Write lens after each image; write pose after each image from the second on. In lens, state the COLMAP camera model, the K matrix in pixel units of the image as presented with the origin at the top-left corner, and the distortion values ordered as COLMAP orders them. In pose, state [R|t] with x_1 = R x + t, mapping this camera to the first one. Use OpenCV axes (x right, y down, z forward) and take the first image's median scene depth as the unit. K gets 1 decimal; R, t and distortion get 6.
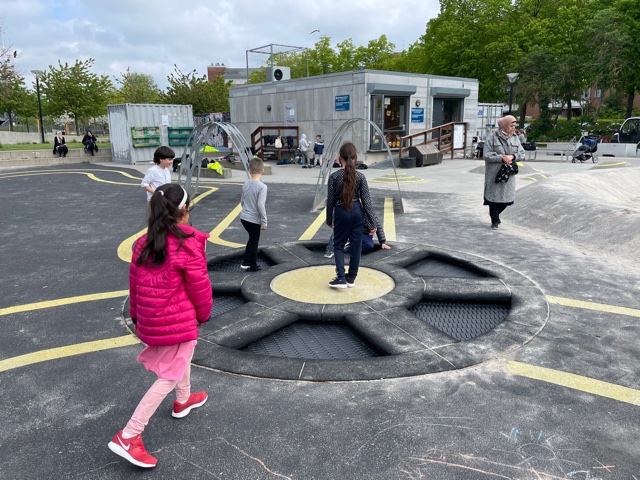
lens RADIAL K [[491.5, 0, 320.5], [0, 491.5, 227.4], [0, 0, 1]] dist [0.085827, -0.104296]
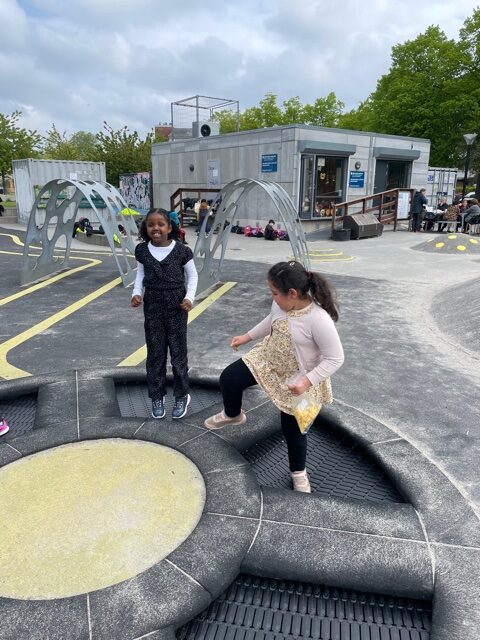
lens RADIAL K [[501.3, 0, 239.3], [0, 501.3, 310.2], [0, 0, 1]] dist [0.088745, -0.118235]
pose [[0.998391, 0.034407, -0.045071, 0.037313], [-0.032885, 0.998878, 0.034092, -0.019603], [0.046194, -0.032555, 0.998402, 0.092114]]
